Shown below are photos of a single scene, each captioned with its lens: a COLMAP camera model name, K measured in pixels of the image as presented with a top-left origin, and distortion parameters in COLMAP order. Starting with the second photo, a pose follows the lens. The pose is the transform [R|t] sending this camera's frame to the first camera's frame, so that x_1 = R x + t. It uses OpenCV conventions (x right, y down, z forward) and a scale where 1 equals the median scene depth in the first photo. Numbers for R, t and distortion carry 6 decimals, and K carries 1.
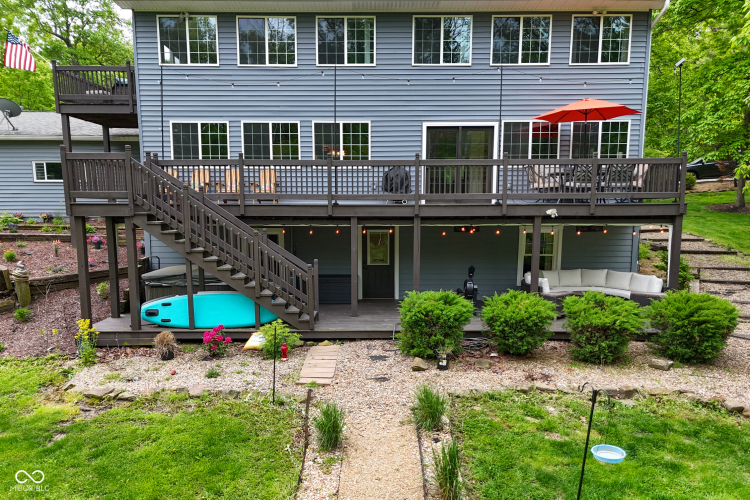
lens RADIAL K [[529.5, 0, 376.5], [0, 529.5, 270.7], [0, 0, 1]] dist [0.025374, -0.000941]
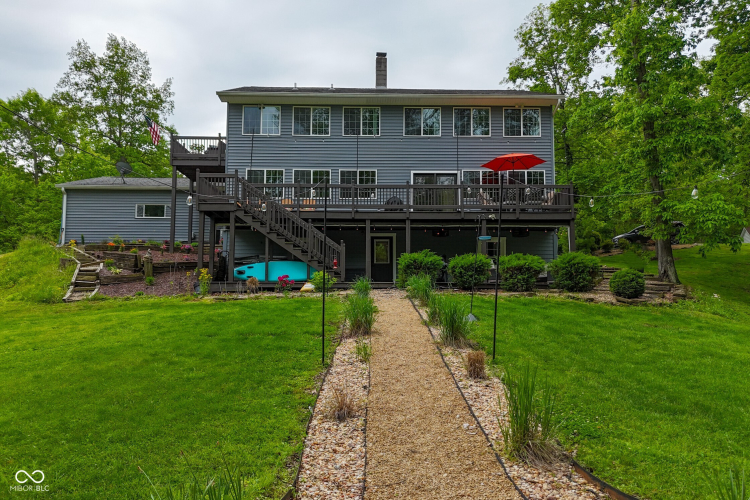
lens RADIAL K [[497.5, 0, 375.0], [0, 497.5, 250.0], [0, 0, 1]] dist [0.041010, -0.000746]
pose [[0.999910, 0.005858, 0.012059, -0.038707], [-0.003118, 0.976432, -0.215802, 0.302275], [-0.013039, 0.215745, 0.976363, -0.423349]]
